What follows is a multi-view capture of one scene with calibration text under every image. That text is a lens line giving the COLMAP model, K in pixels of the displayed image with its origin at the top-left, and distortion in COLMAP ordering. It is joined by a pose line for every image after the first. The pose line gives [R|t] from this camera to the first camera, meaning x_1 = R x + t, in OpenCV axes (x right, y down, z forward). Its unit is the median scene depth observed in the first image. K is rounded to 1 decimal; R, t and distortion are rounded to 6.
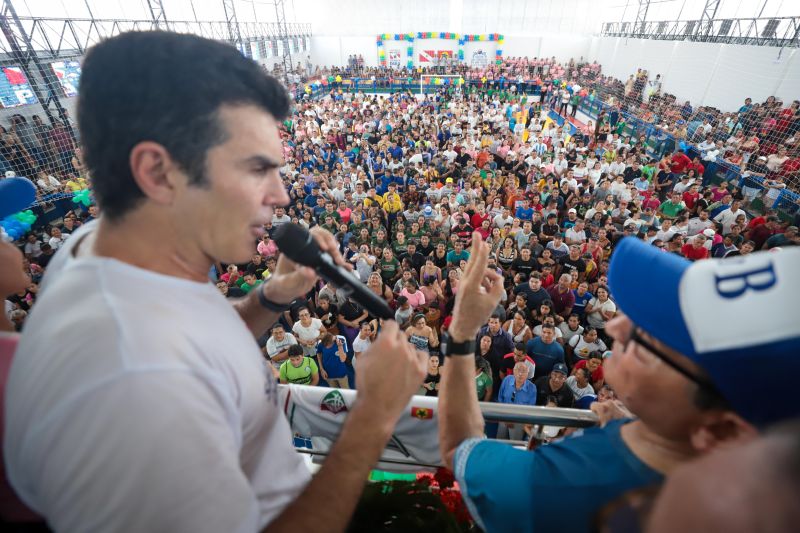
lens RADIAL K [[367.2, 0, 402.3], [0, 367.2, 262.6], [0, 0, 1]] dist [-0.045408, 0.012600]
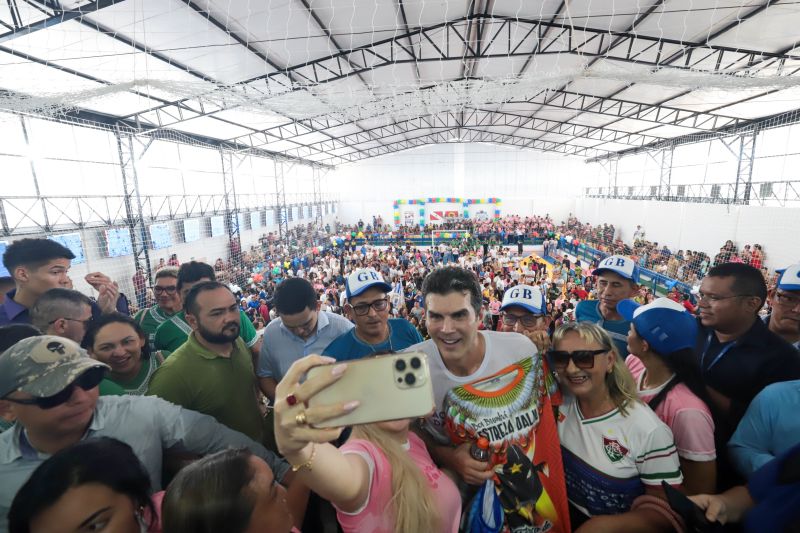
lens RADIAL K [[367.2, 0, 403.3], [0, 367.2, 258.9], [0, 0, 1]] dist [-0.045408, 0.012600]
pose [[0.999700, -0.012305, -0.021197, -0.020556], [0.003151, 0.922189, -0.386726, 0.023304], [0.024306, 0.386543, 0.921951, -0.056218]]
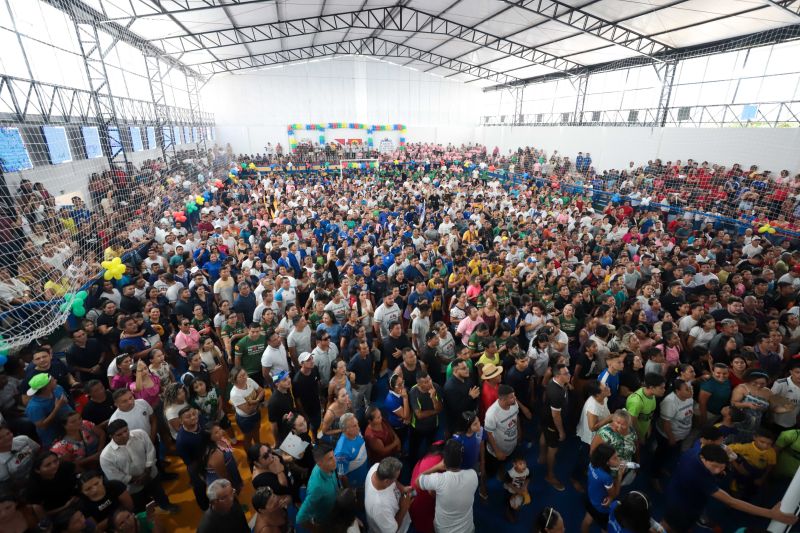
lens RADIAL K [[367.2, 0, 407.6], [0, 367.2, 260.7], [0, 0, 1]] dist [-0.045408, 0.012600]
pose [[0.926641, -0.116548, 0.357424, -0.211103], [0.194228, 0.962436, -0.189718, -0.004964], [-0.321887, 0.245222, 0.914470, 0.064551]]
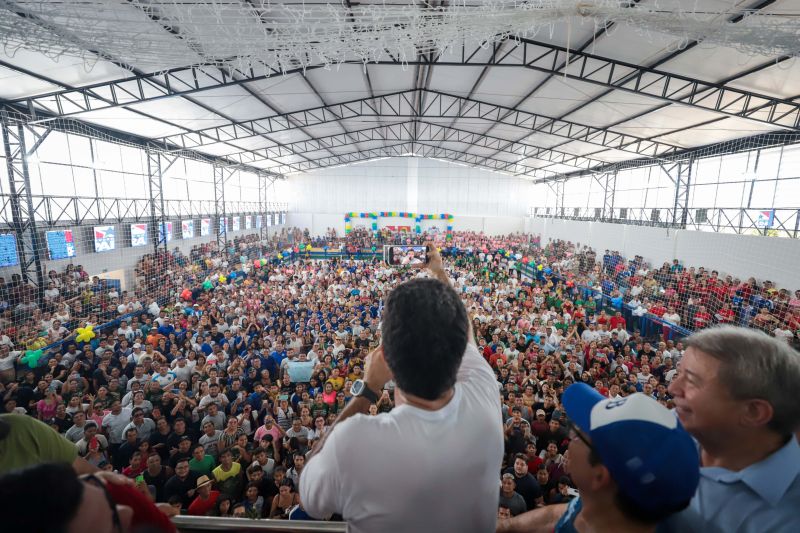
lens RADIAL K [[367.2, 0, 403.7], [0, 367.2, 259.9], [0, 0, 1]] dist [-0.045408, 0.012600]
pose [[0.994350, 0.008333, 0.105821, -0.009180], [0.036683, 0.908516, -0.416236, 0.002102], [-0.099609, 0.417766, 0.903078, -0.021227]]
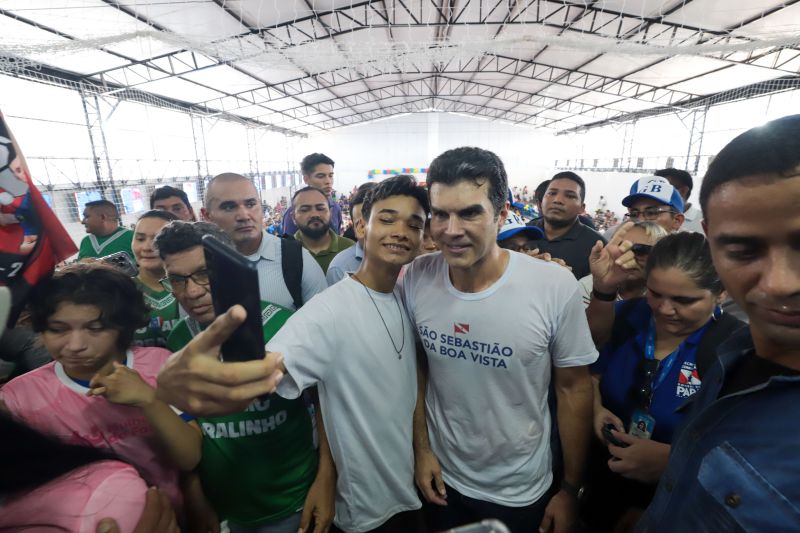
lens RADIAL K [[367.2, 0, 404.5], [0, 367.2, 260.8], [0, 0, 1]] dist [-0.045408, 0.012600]
pose [[0.998574, -0.015755, 0.051014, -0.021302], [0.031002, 0.948990, -0.313778, 0.046795], [-0.043468, 0.314912, 0.948125, -0.074958]]
